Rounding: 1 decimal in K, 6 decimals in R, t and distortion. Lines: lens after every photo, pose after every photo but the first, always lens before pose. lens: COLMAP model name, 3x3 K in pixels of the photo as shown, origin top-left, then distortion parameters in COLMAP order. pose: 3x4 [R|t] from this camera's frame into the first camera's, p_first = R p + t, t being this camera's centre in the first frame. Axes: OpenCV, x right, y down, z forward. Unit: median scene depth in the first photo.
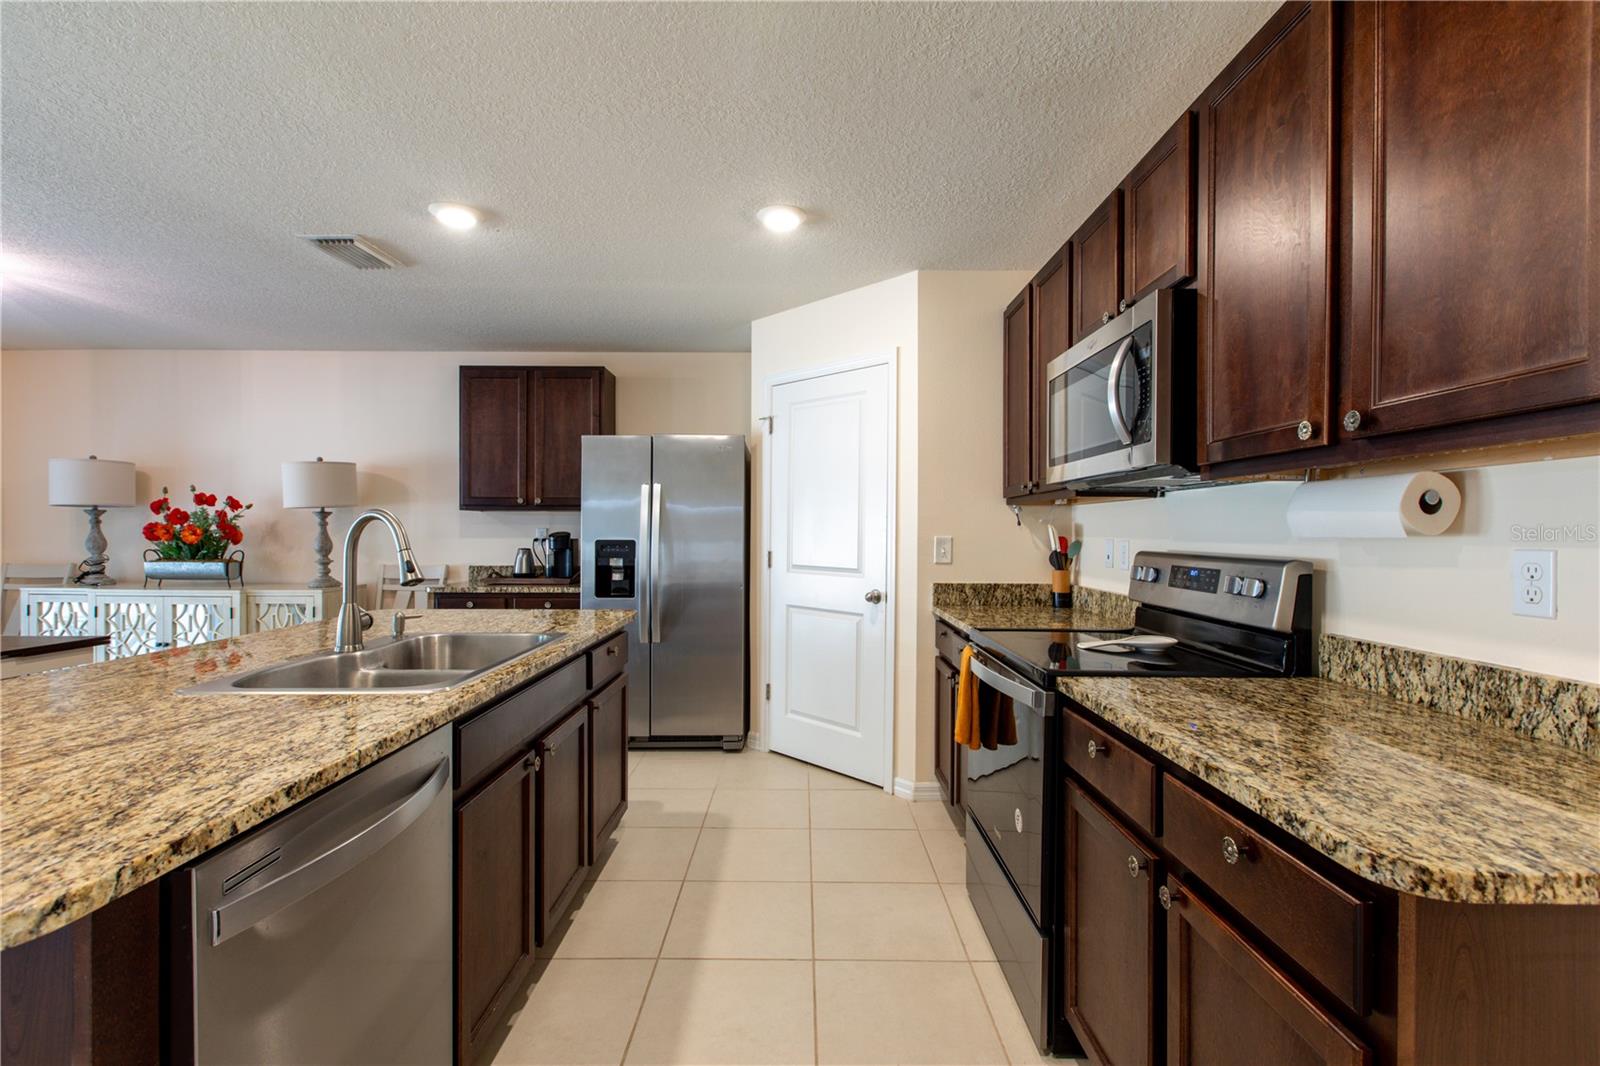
lens RADIAL K [[715.9, 0, 800.0], [0, 715.9, 533.0], [0, 0, 1]] dist [0.005706, 0.000153]
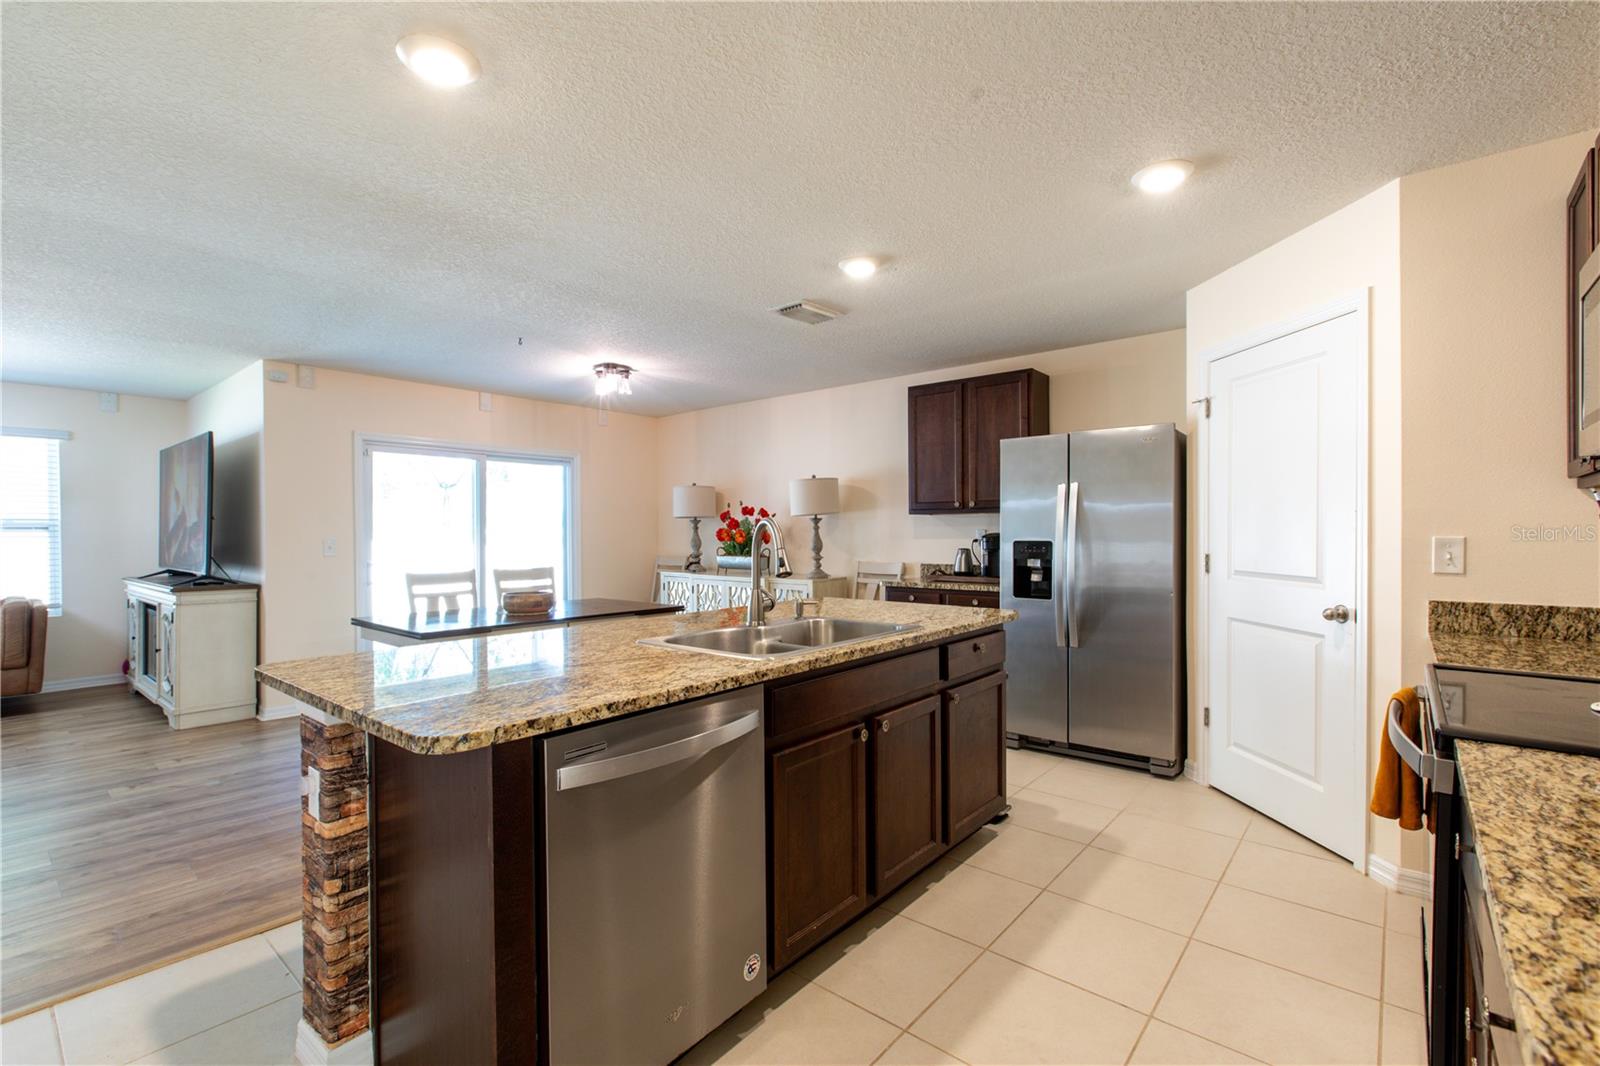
lens RADIAL K [[715.9, 0, 800.0], [0, 715.9, 533.0], [0, 0, 1]] dist [0.005706, 0.000153]
pose [[0.765340, -0.006598, -0.643592, 0.138143], [0.006430, 0.999976, -0.002606, -0.000767], [0.643594, -0.002144, 0.765364, 0.023138]]
